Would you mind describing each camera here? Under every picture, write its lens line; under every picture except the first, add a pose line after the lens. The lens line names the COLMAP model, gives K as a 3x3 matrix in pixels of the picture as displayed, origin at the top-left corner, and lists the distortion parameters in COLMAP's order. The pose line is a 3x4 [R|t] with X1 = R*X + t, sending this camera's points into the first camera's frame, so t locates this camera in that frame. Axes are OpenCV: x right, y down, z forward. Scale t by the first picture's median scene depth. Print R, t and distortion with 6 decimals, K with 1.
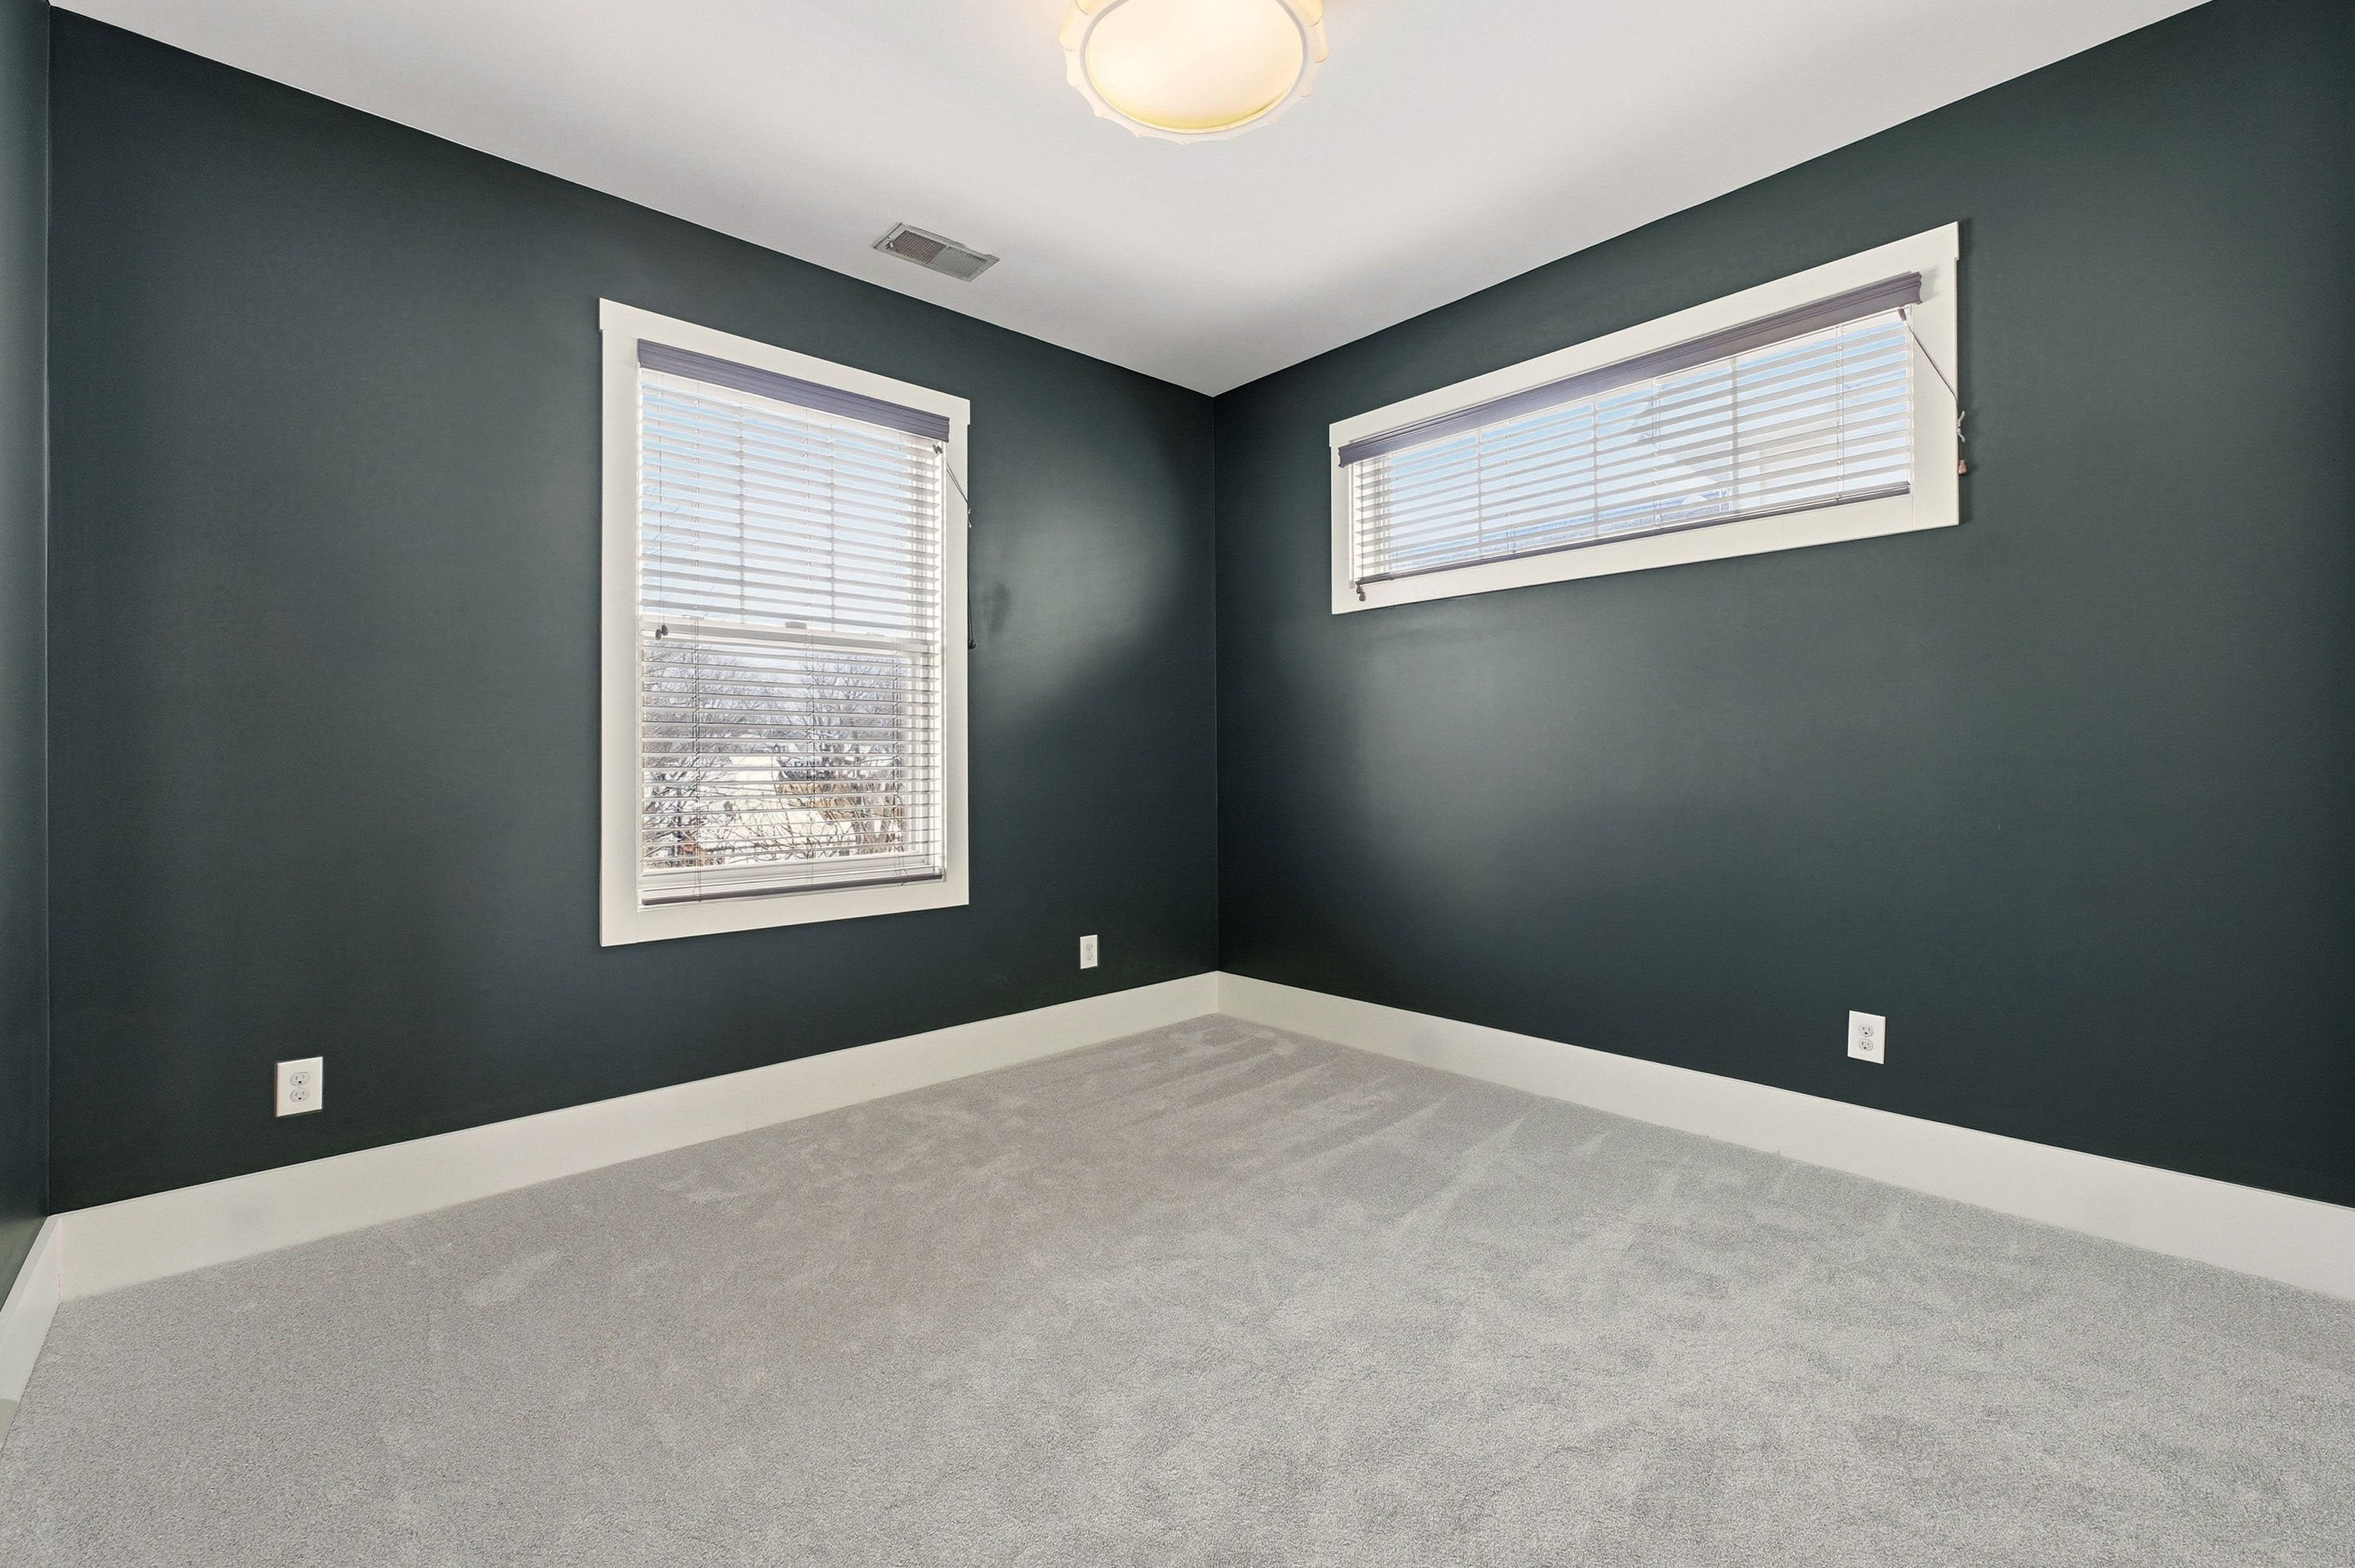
lens RADIAL K [[987.9, 0, 1200.6], [0, 987.9, 770.3], [0, 0, 1]] dist [-0.007198, 0.001373]
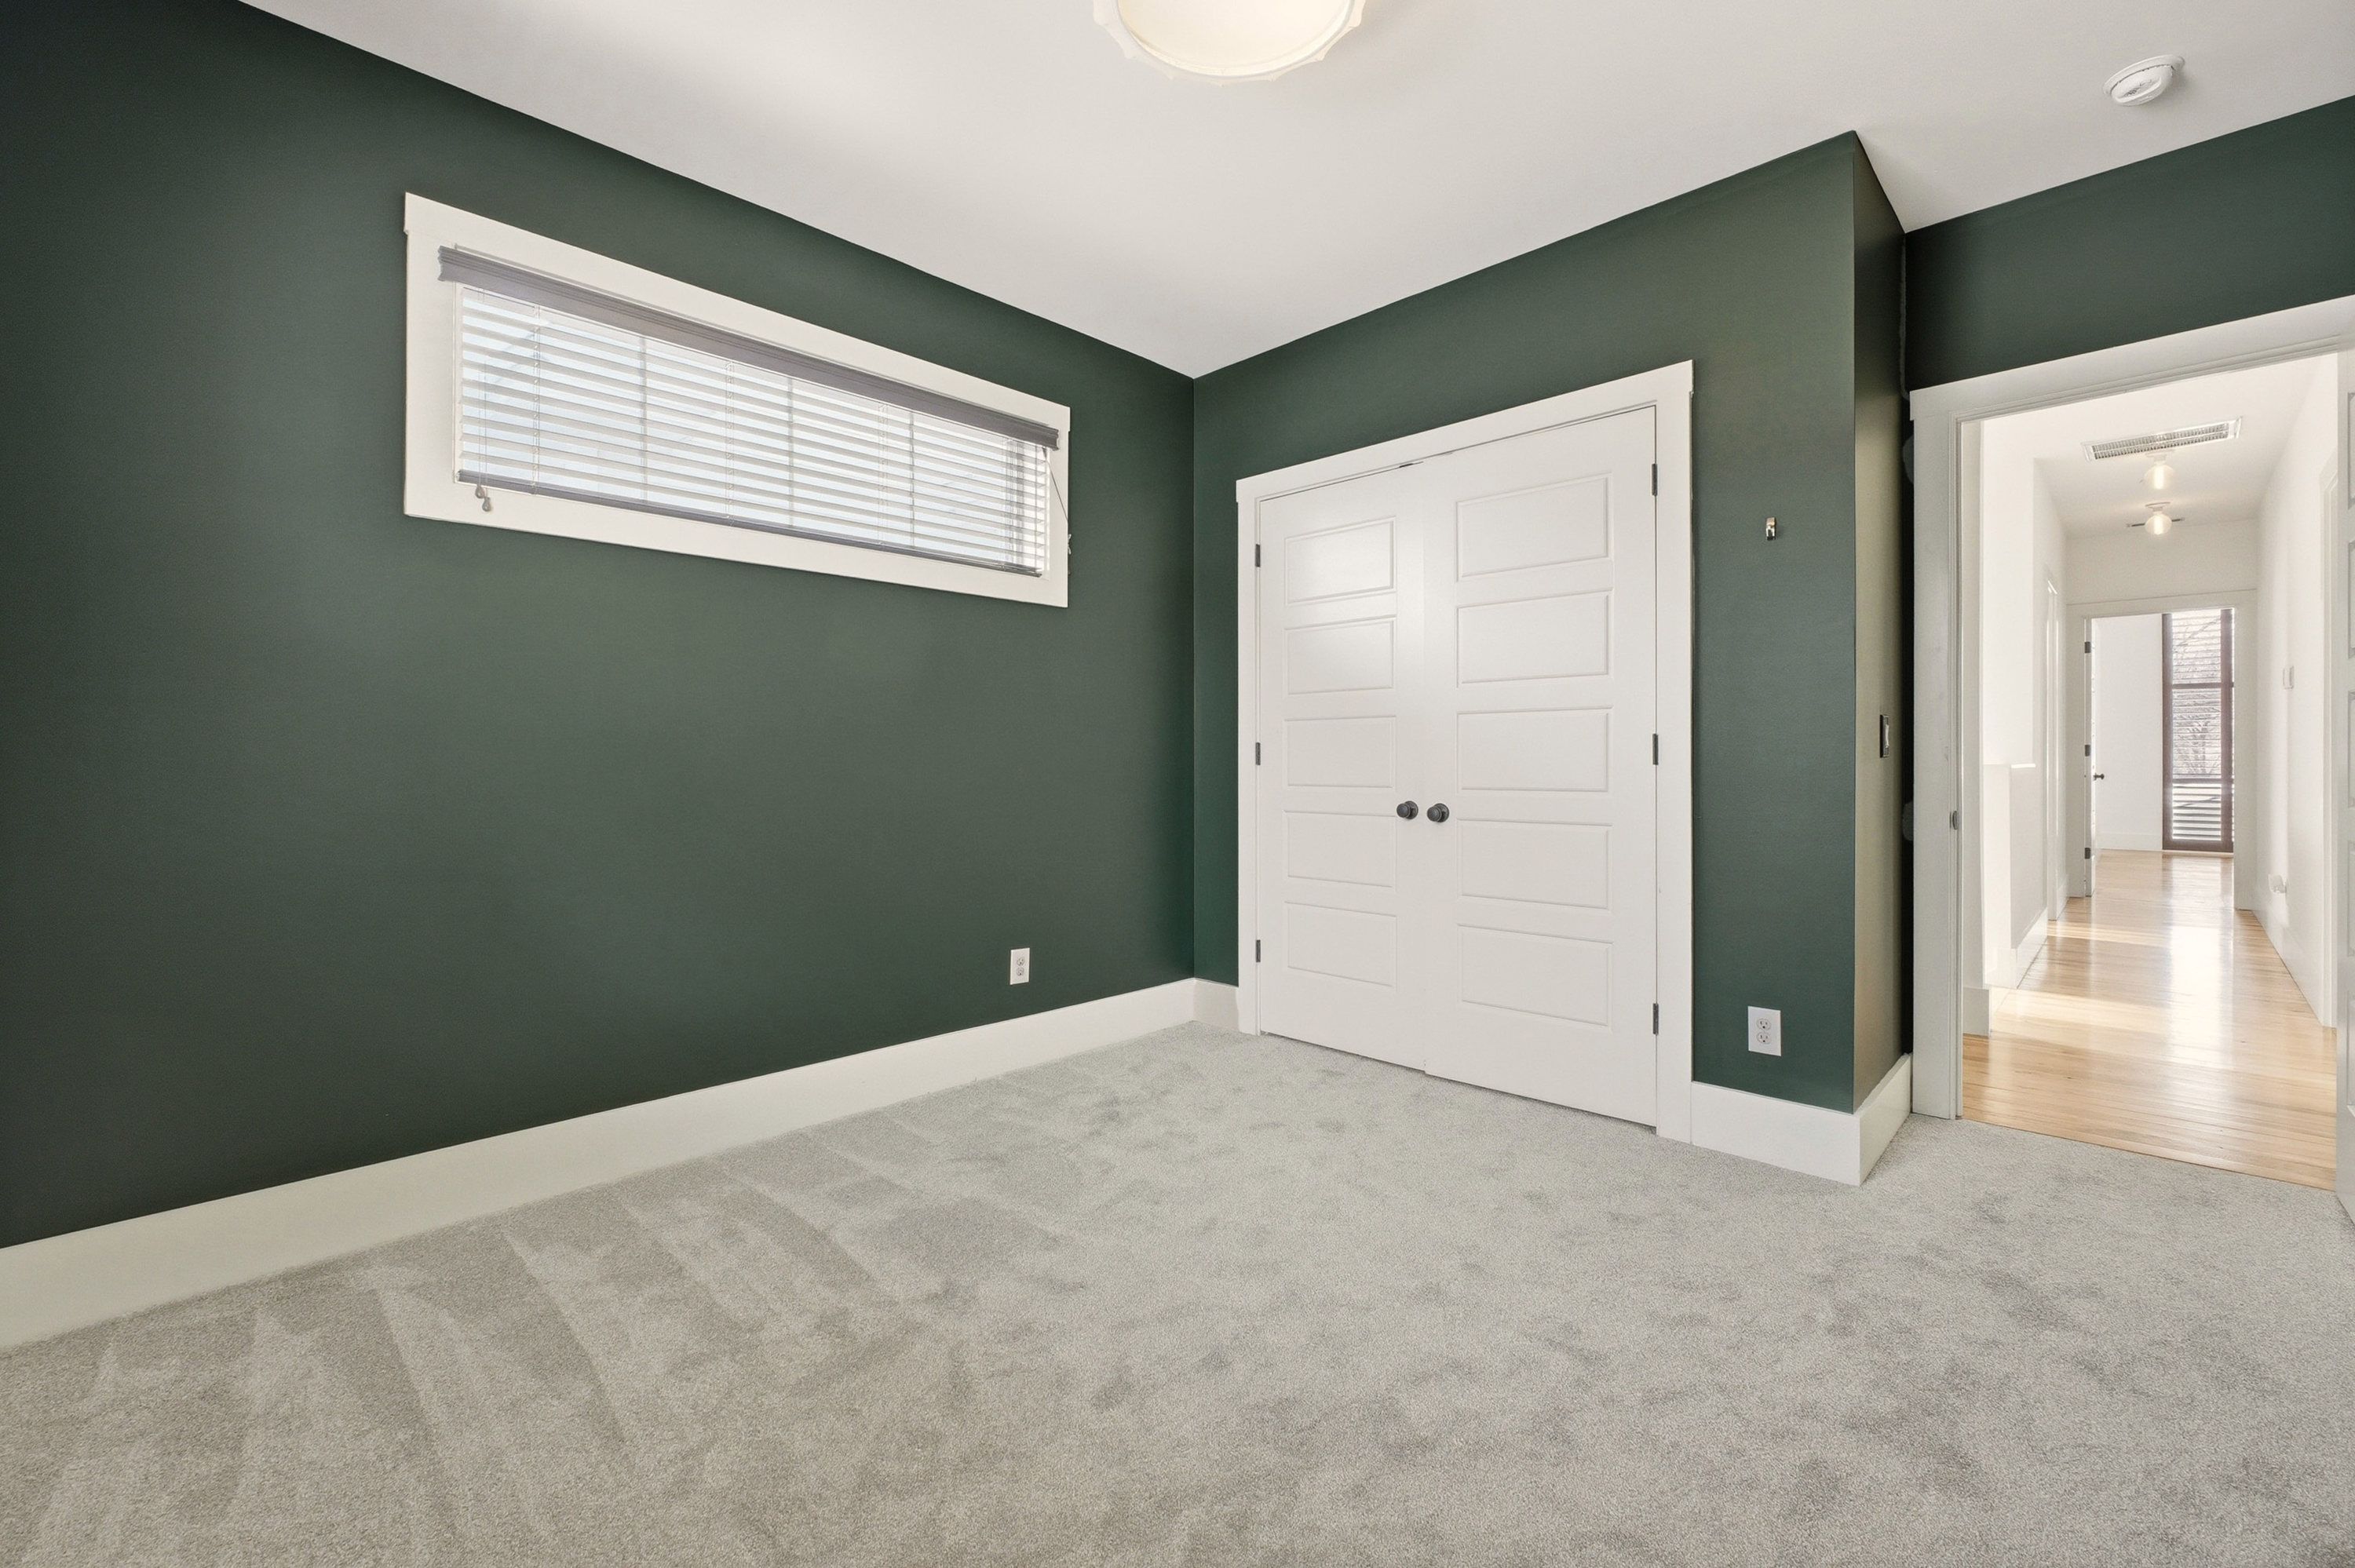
lens RADIAL K [[987.9, 0, 1190.1], [0, 987.9, 773.0], [0, 0, 1]] dist [-0.007198, 0.001373]
pose [[-0.041700, -0.010226, 0.999078, -0.615587], [0.003701, 0.999939, 0.010390, -0.009026], [-0.999123, 0.004131, -0.041659, 0.716308]]
